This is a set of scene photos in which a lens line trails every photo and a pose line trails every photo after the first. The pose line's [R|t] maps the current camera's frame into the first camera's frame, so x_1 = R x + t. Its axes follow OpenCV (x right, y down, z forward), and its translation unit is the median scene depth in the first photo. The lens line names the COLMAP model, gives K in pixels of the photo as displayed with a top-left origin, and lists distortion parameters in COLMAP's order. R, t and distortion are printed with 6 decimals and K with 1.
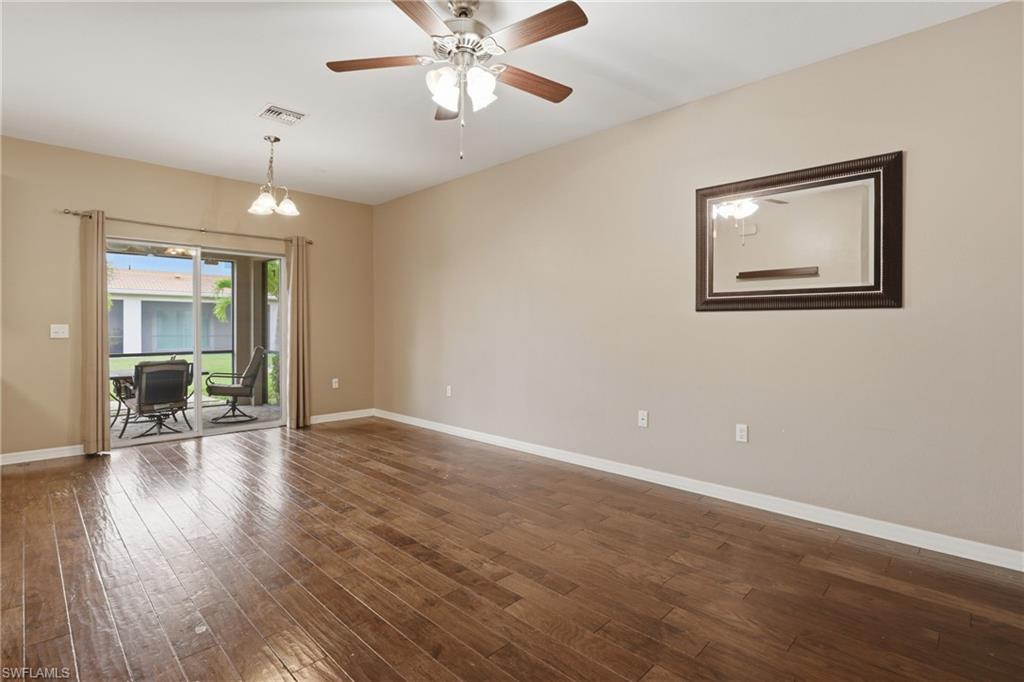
lens RADIAL K [[496.6, 0, 510.6], [0, 496.6, 328.7], [0, 0, 1]] dist [-0.001766, 0.000558]
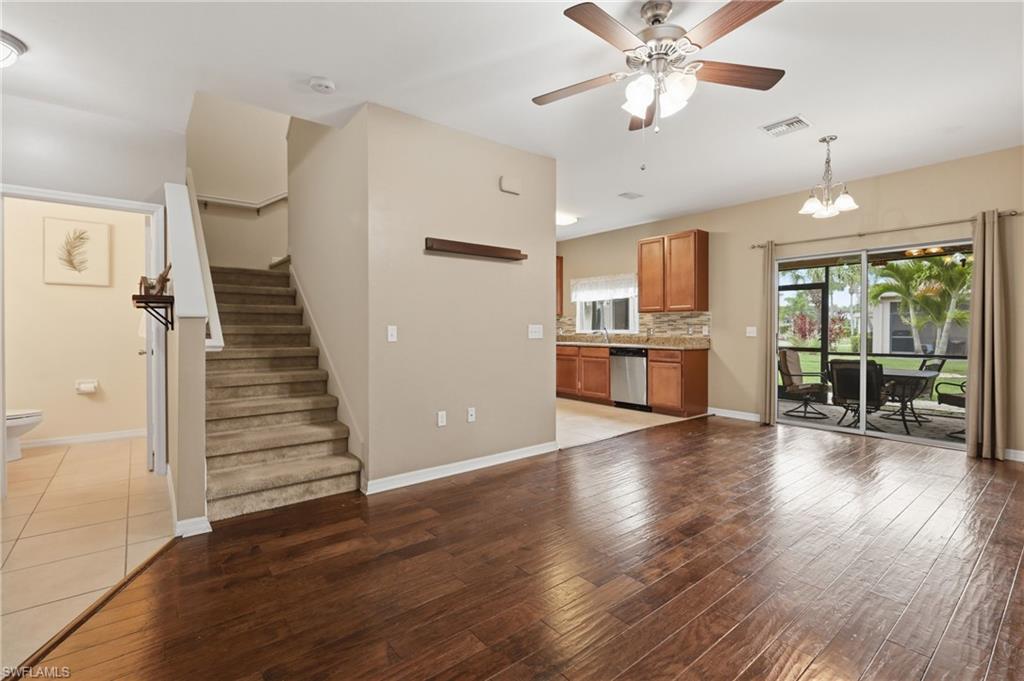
lens RADIAL K [[464.4, 0, 511.7], [0, 464.4, 329.1], [0, 0, 1]] dist [-0.003334, -0.000910]
pose [[-0.074866, -0.001251, -0.997193, 0.468606], [-0.002916, 0.999995, -0.001035, 0.001242], [0.997189, 0.002831, -0.074869, 0.413904]]
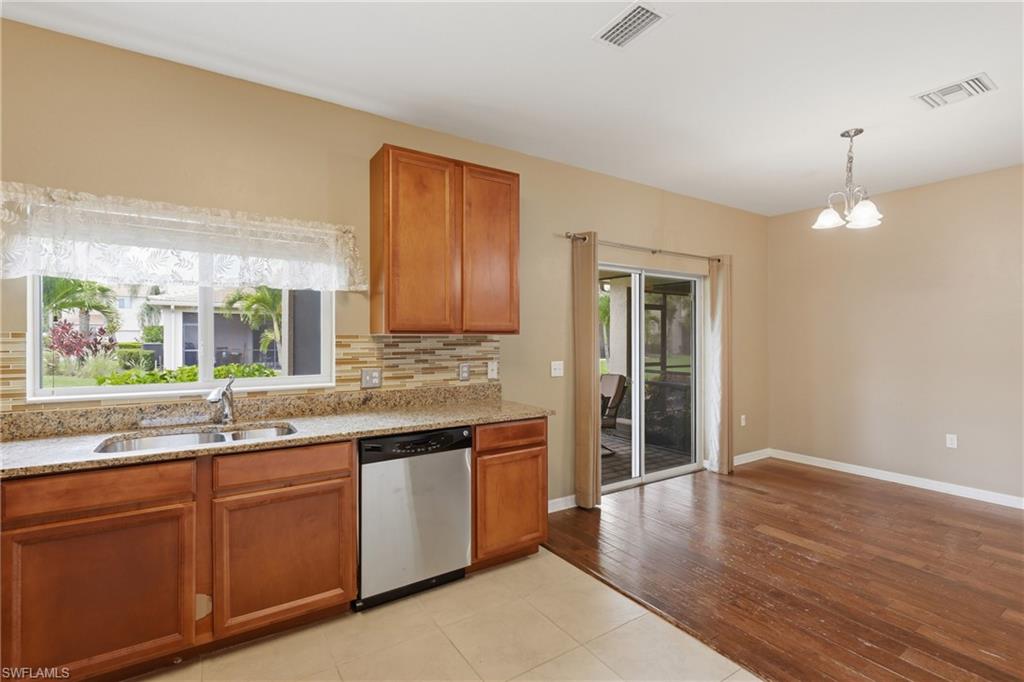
lens RADIAL K [[467.7, 0, 514.6], [0, 467.7, 336.2], [0, 0, 1]] dist [-0.001317, -0.000784]
pose [[0.983695, -0.001914, -0.179832, -0.832724], [0.001182, 0.999991, -0.004176, -0.049872], [0.179838, 0.003895, 0.983688, 0.156095]]
